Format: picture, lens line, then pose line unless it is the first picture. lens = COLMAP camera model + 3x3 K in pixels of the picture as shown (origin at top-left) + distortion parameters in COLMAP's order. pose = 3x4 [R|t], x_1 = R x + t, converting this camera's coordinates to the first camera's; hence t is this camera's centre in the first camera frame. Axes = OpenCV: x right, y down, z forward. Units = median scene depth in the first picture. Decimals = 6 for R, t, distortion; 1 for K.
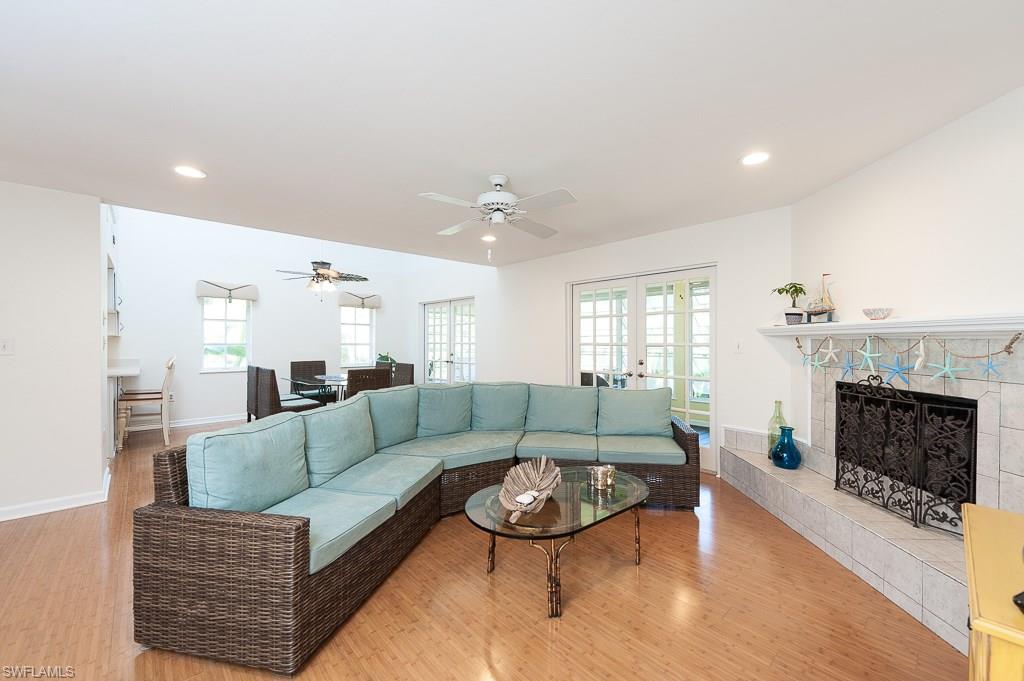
lens RADIAL K [[401.4, 0, 512.8], [0, 401.4, 342.9], [0, 0, 1]] dist [0.000768, 0.000061]
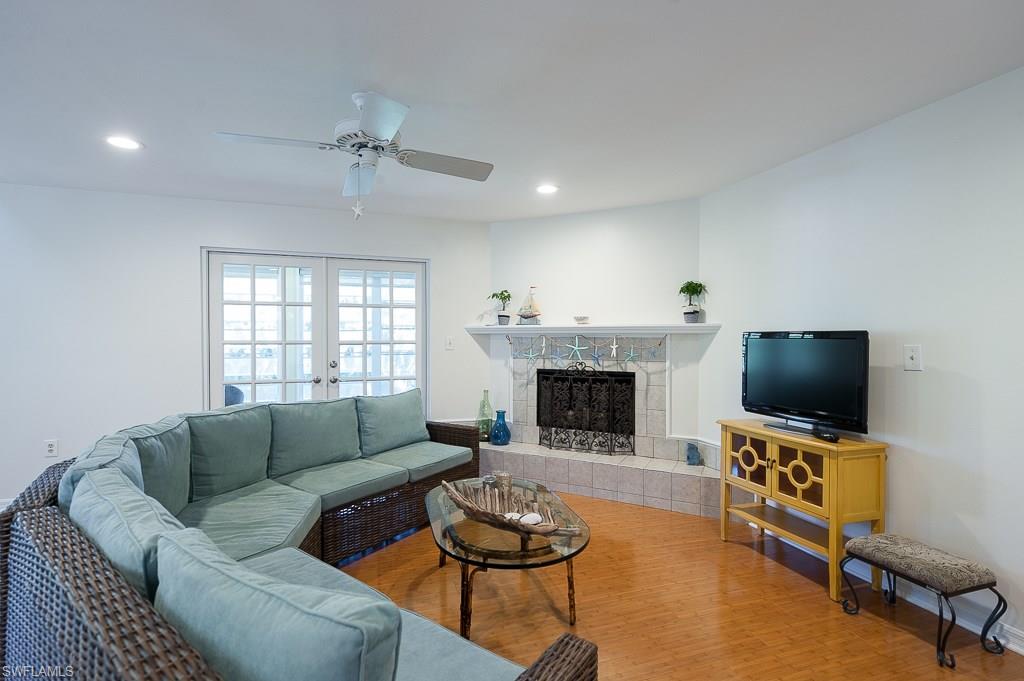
lens RADIAL K [[486.5, 0, 512.7], [0, 486.5, 342.1], [0, 0, 1]] dist [0.016320, 0.000076]
pose [[0.408305, -0.005437, 0.912829, -0.693269], [0.001480, 0.999985, 0.005294, -0.001629], [-0.912844, -0.000811, 0.408307, 0.427092]]
